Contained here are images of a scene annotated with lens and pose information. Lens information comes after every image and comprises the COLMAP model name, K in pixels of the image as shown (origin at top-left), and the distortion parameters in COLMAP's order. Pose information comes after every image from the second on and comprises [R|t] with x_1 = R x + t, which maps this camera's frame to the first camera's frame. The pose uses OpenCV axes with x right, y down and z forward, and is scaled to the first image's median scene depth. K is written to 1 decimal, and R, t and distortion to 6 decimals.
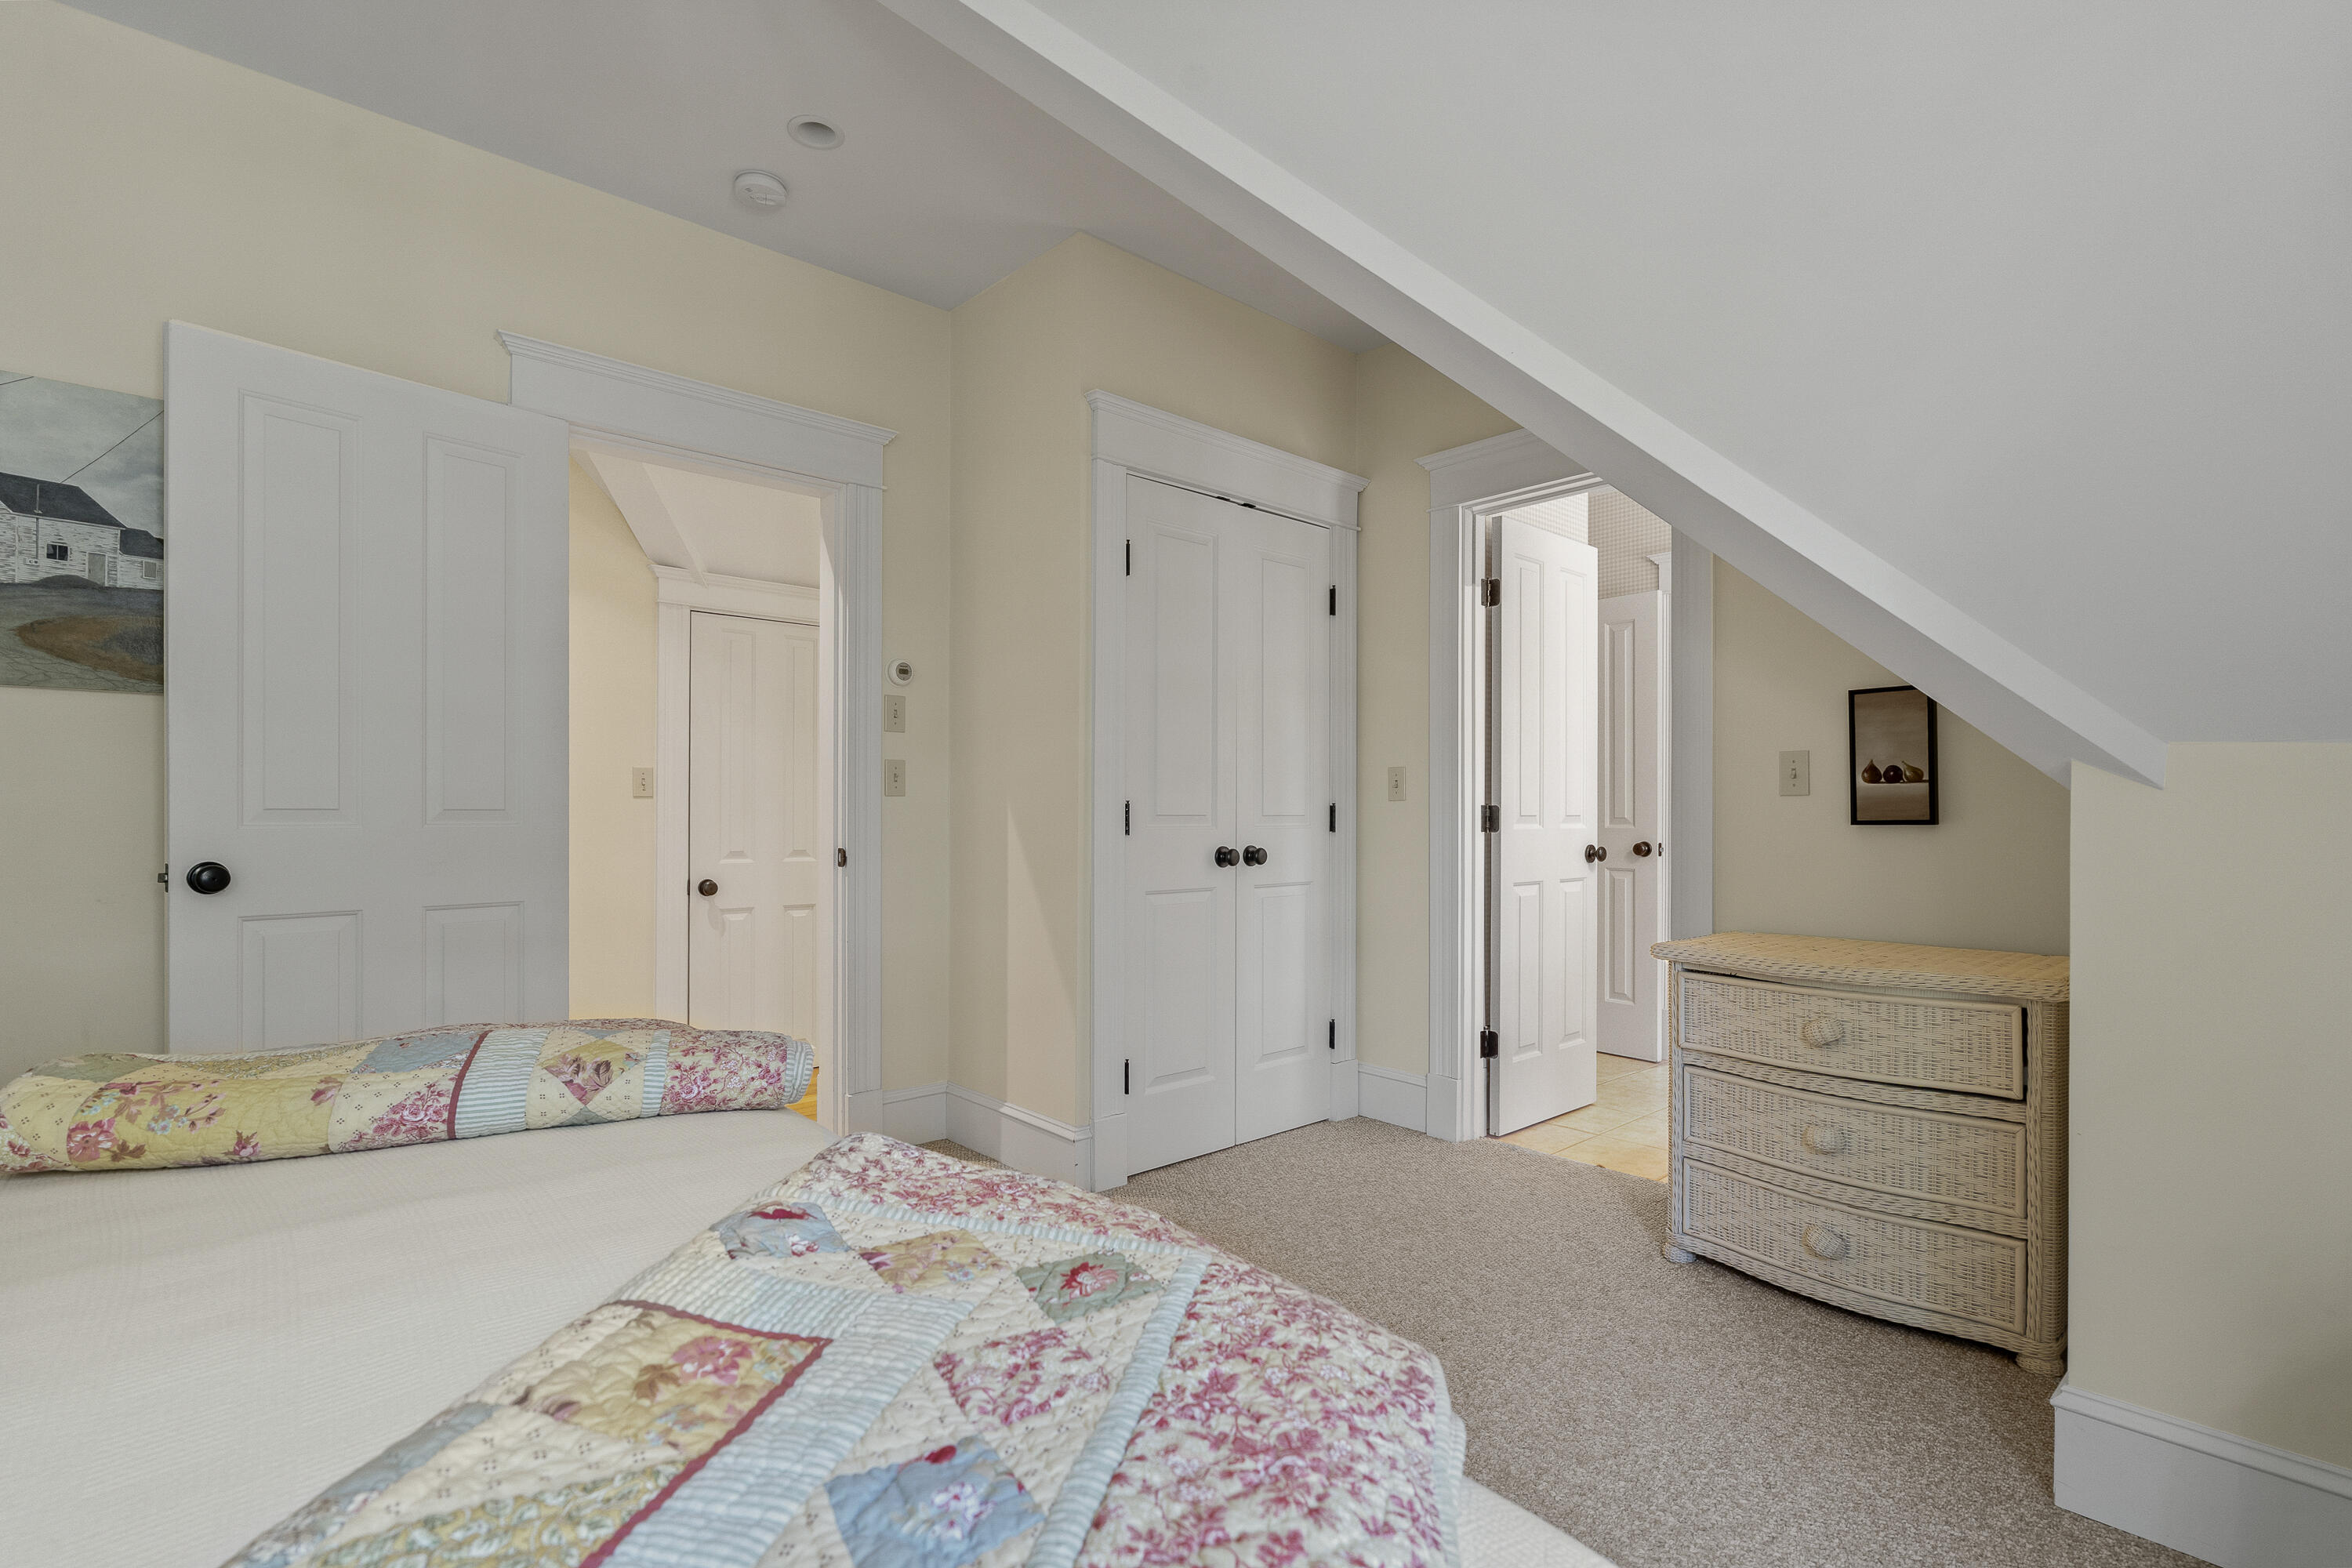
lens RADIAL K [[1103.3, 0, 1175.2], [0, 1103.3, 815.8], [0, 0, 1]] dist [-0.000952, -0.000105]
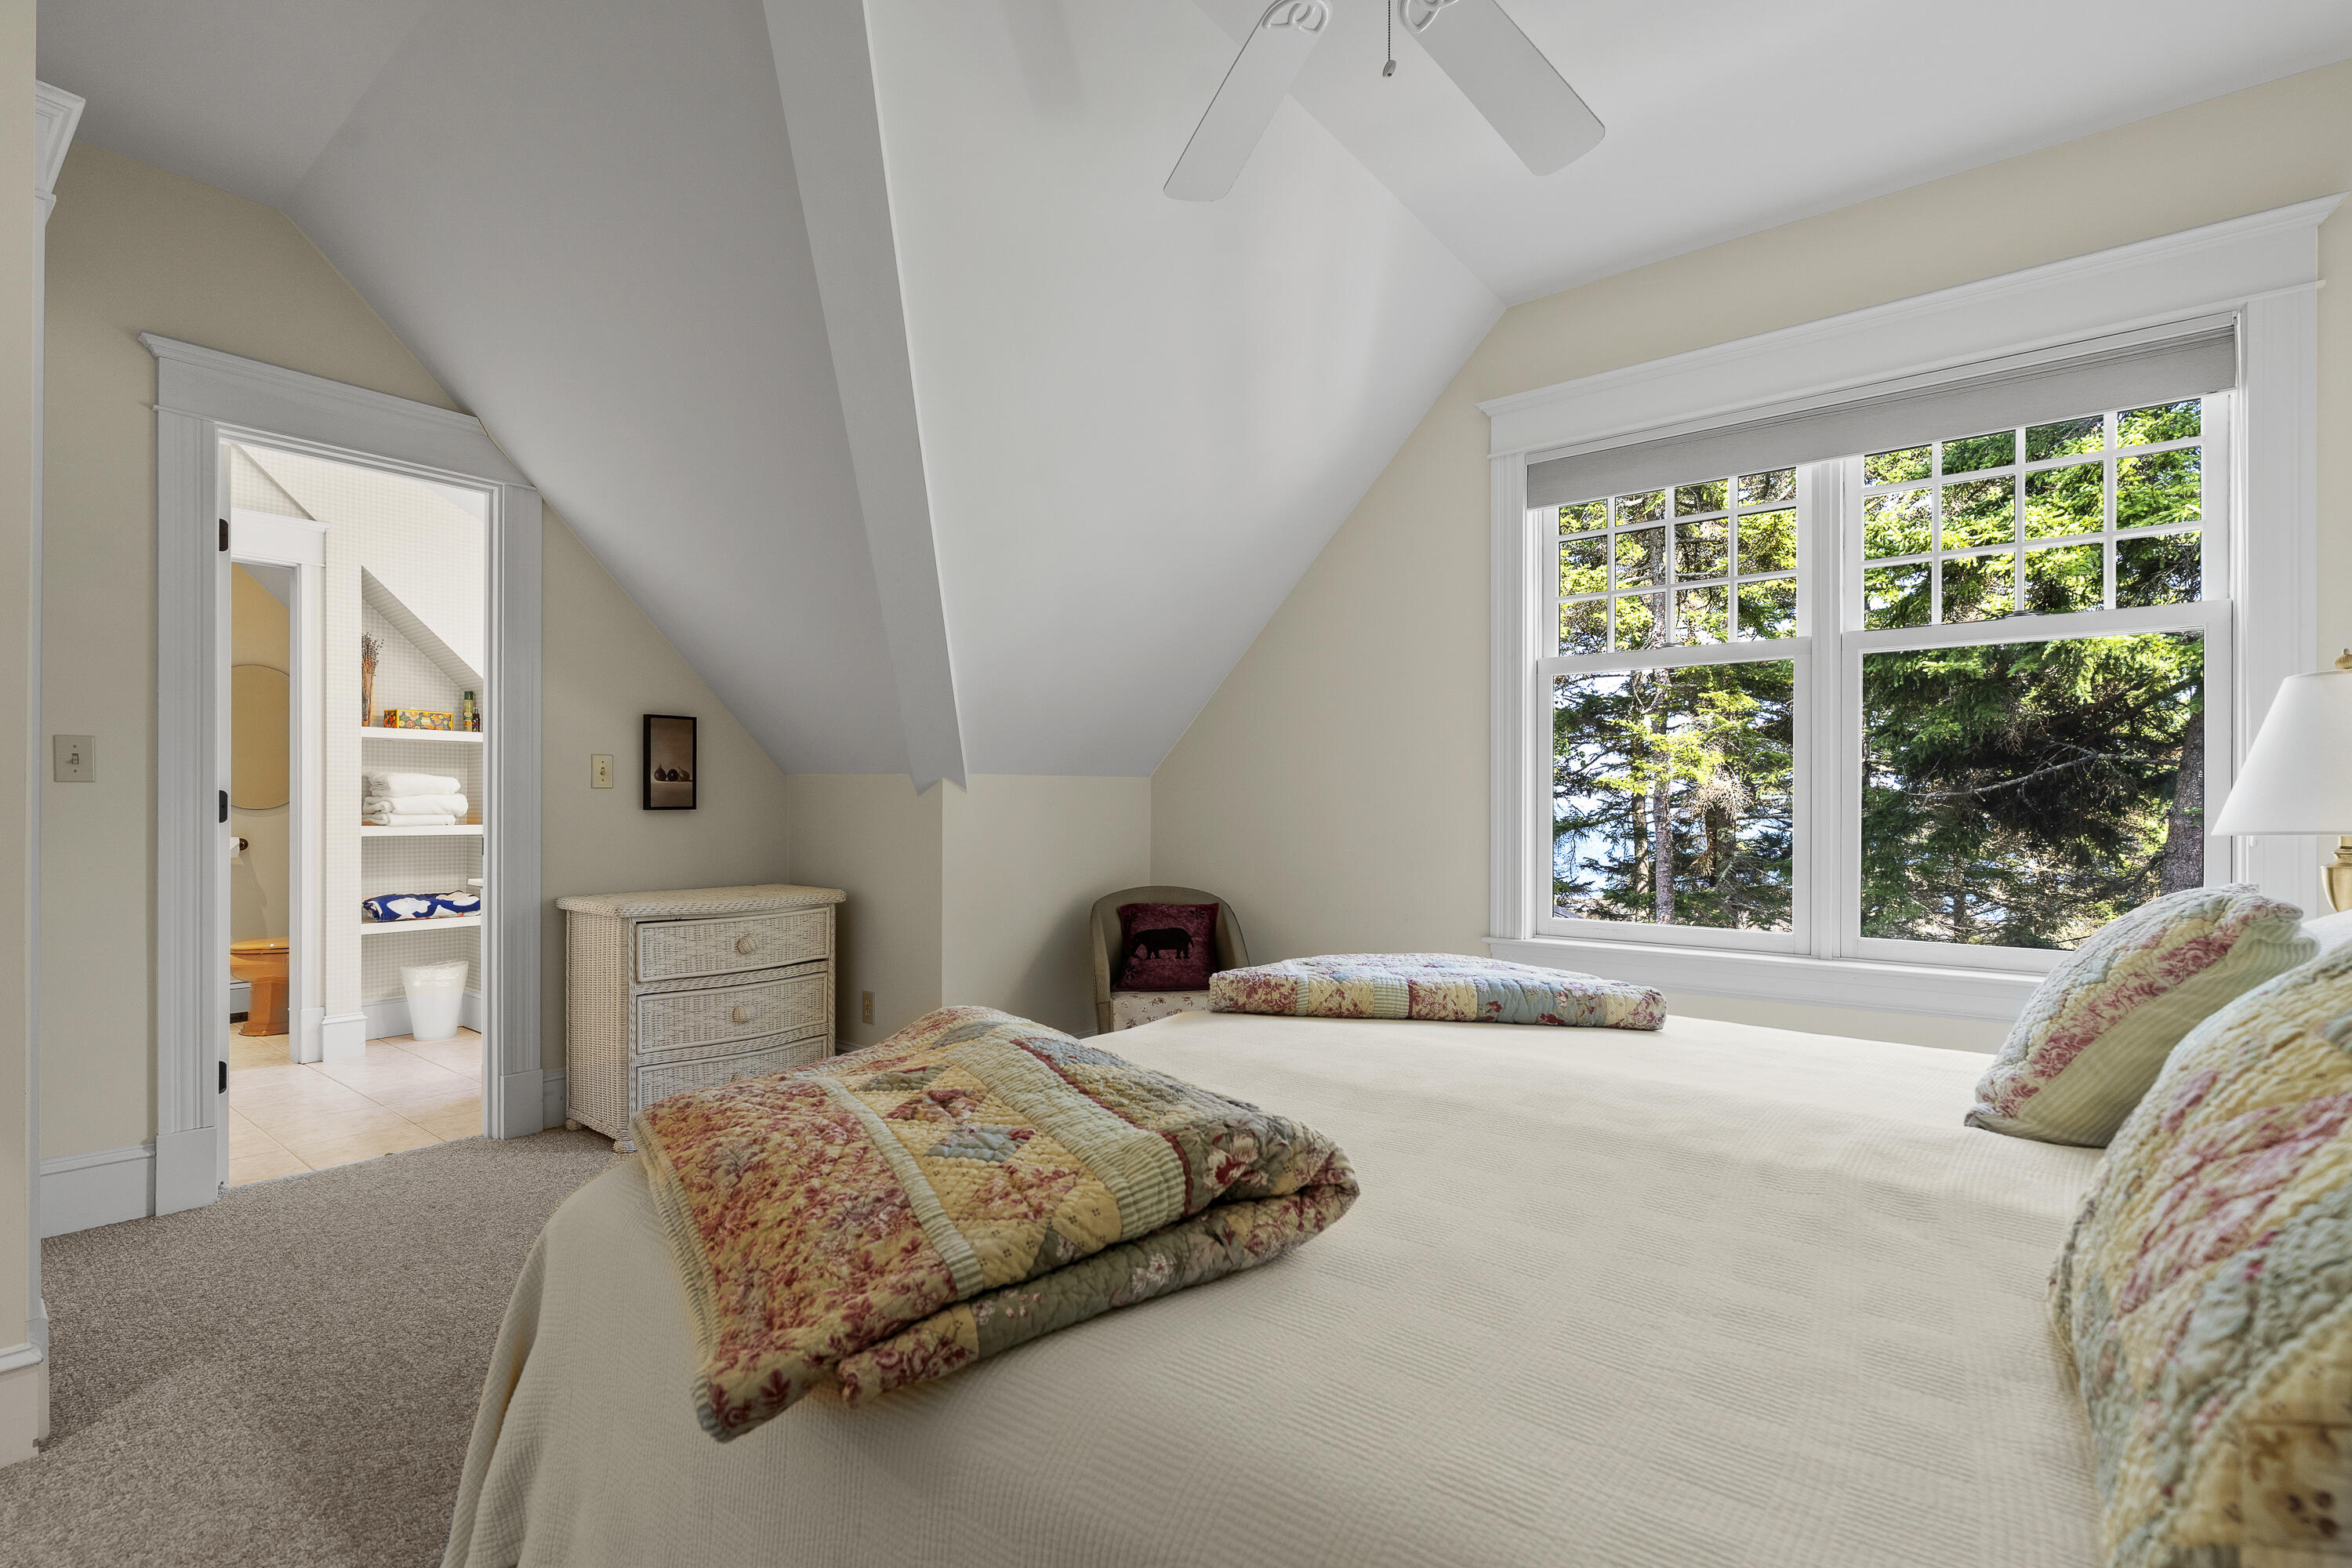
lens RADIAL K [[1093.5, 0, 1176.0], [0, 1093.5, 784.0], [0, 0, 1]] dist [-0.000331, 0.000093]
pose [[-0.153841, 0.012706, 0.988014, -0.914832], [0.002361, 0.999919, -0.012491, -0.006321], [-0.988093, 0.000411, -0.153859, 0.575624]]
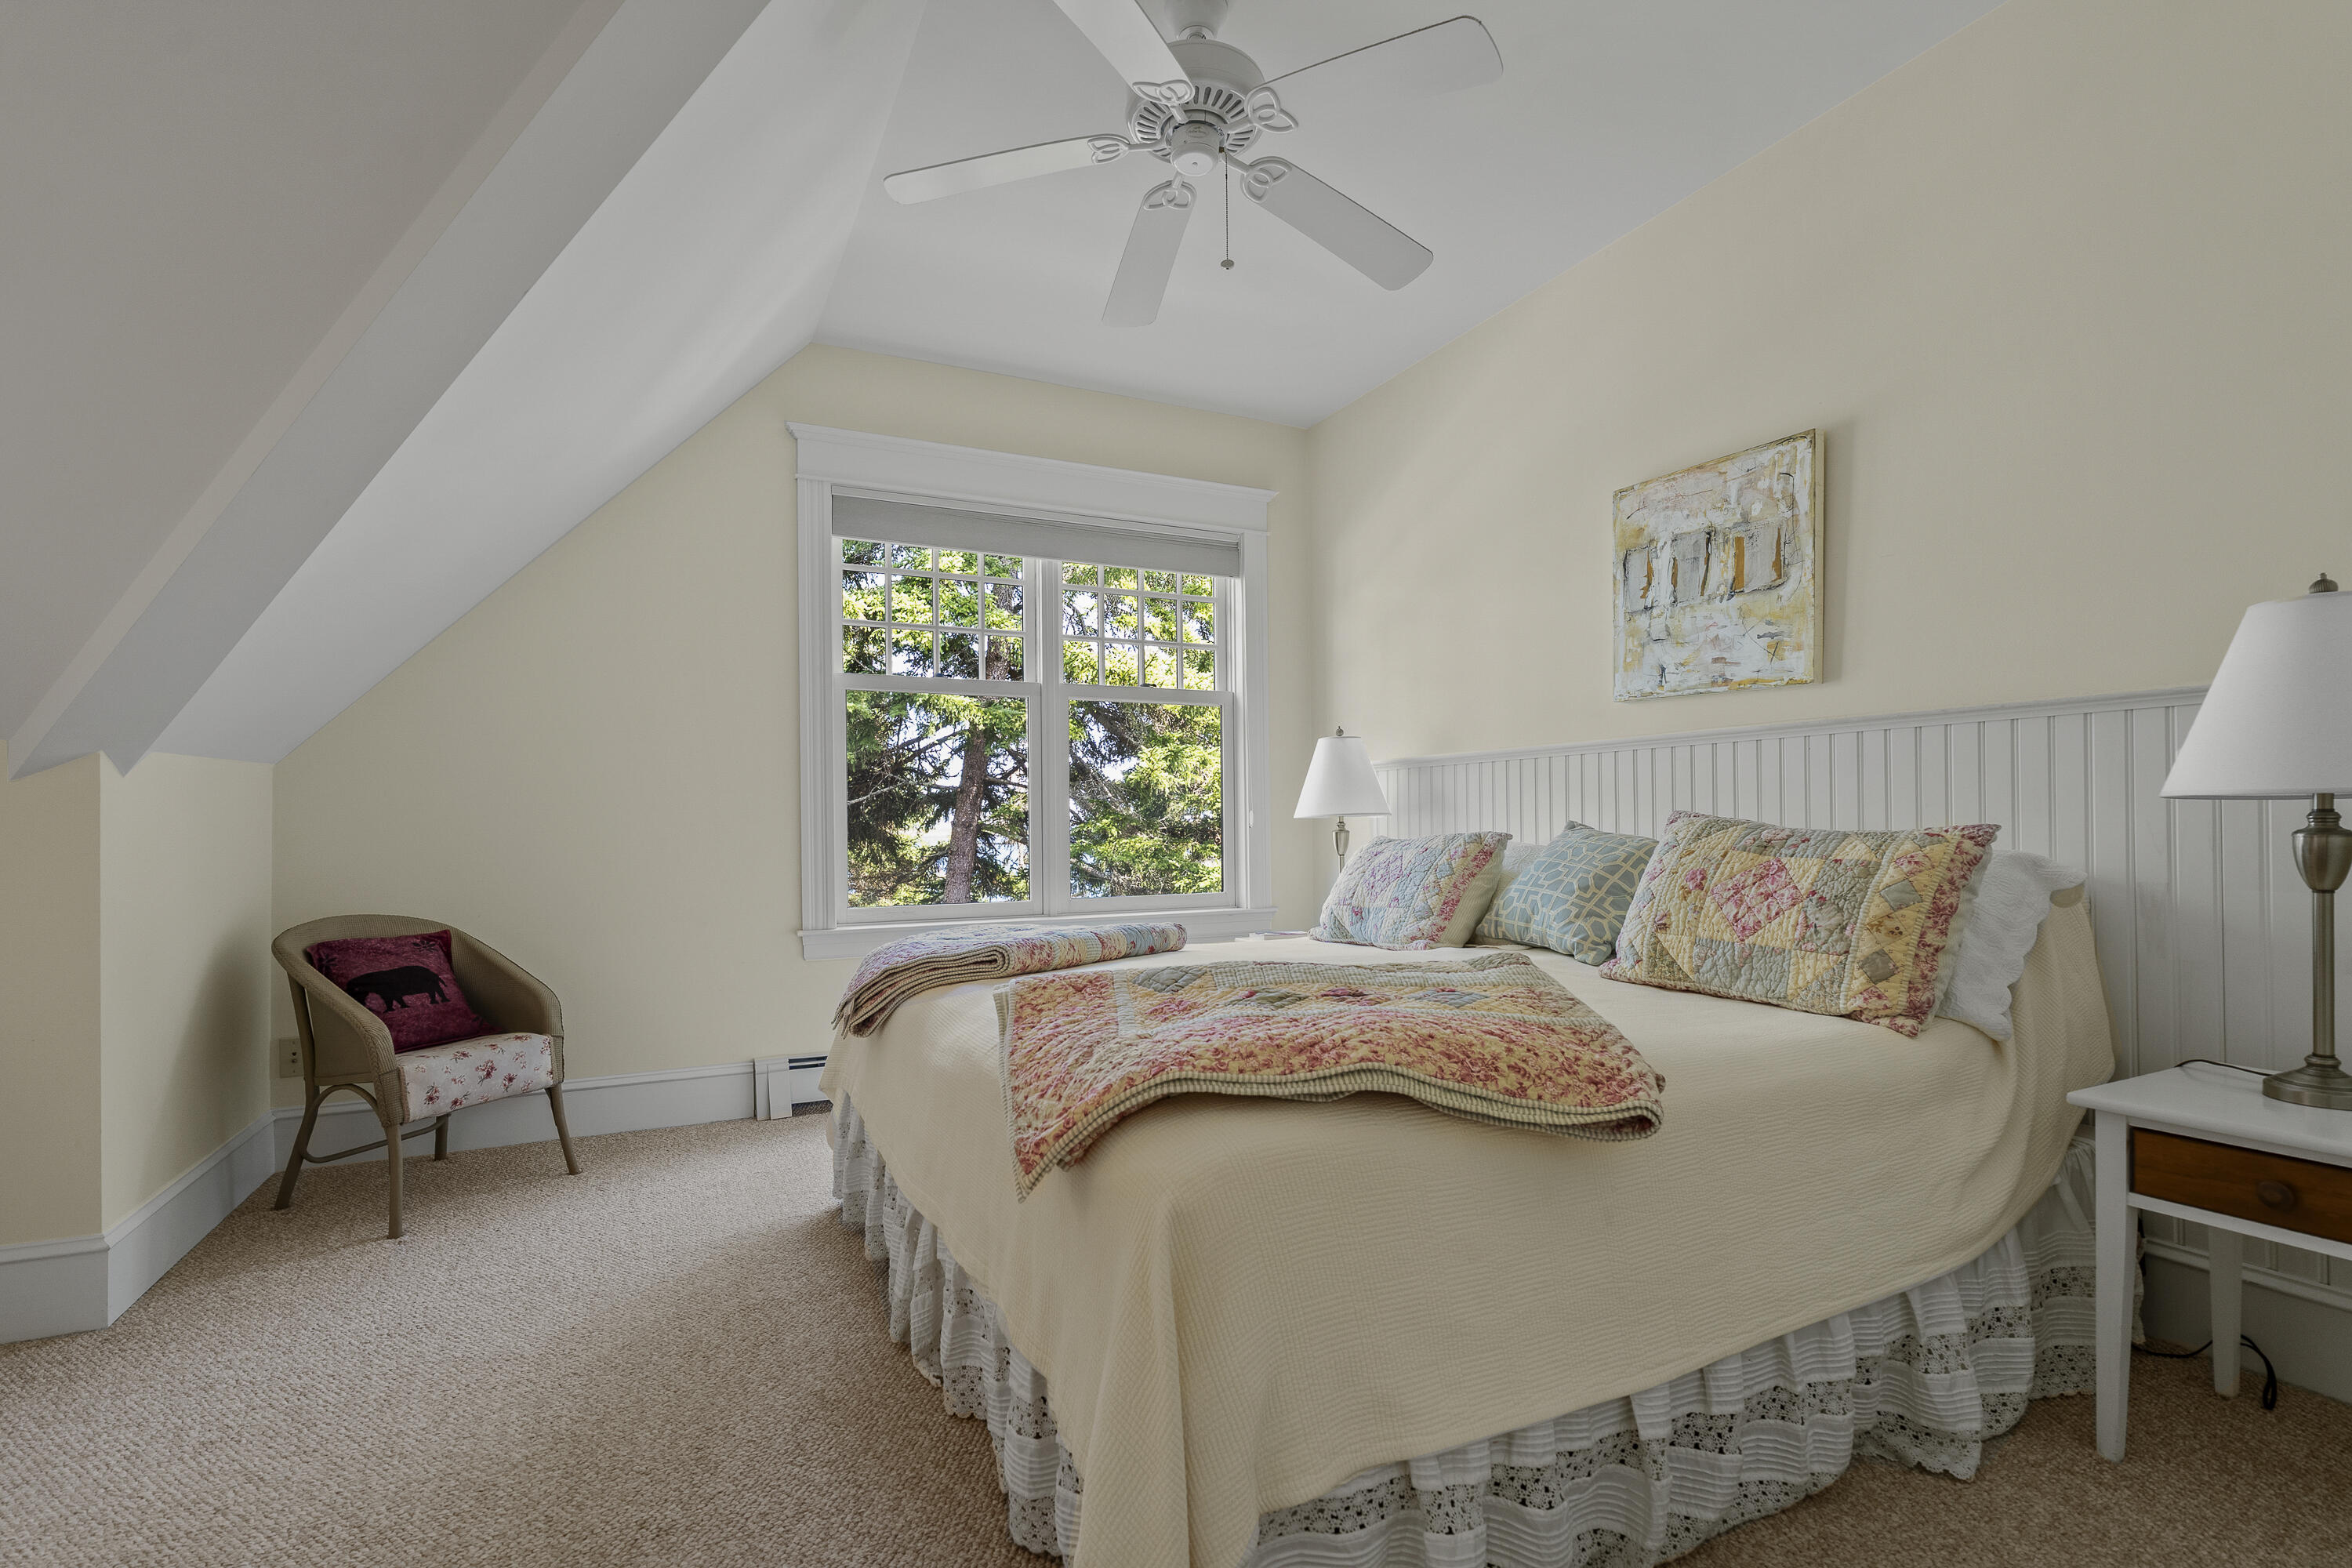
lens RADIAL K [[1103.3, 0, 1175.2], [0, 1103.3, 815.8], [0, 0, 1]] dist [-0.000952, -0.000105]
pose [[-0.957184, 0.007566, 0.289381, -0.488098], [0.007250, 0.999971, -0.002166, 0.024148], [-0.289390, 0.000025, -0.957211, 1.302237]]
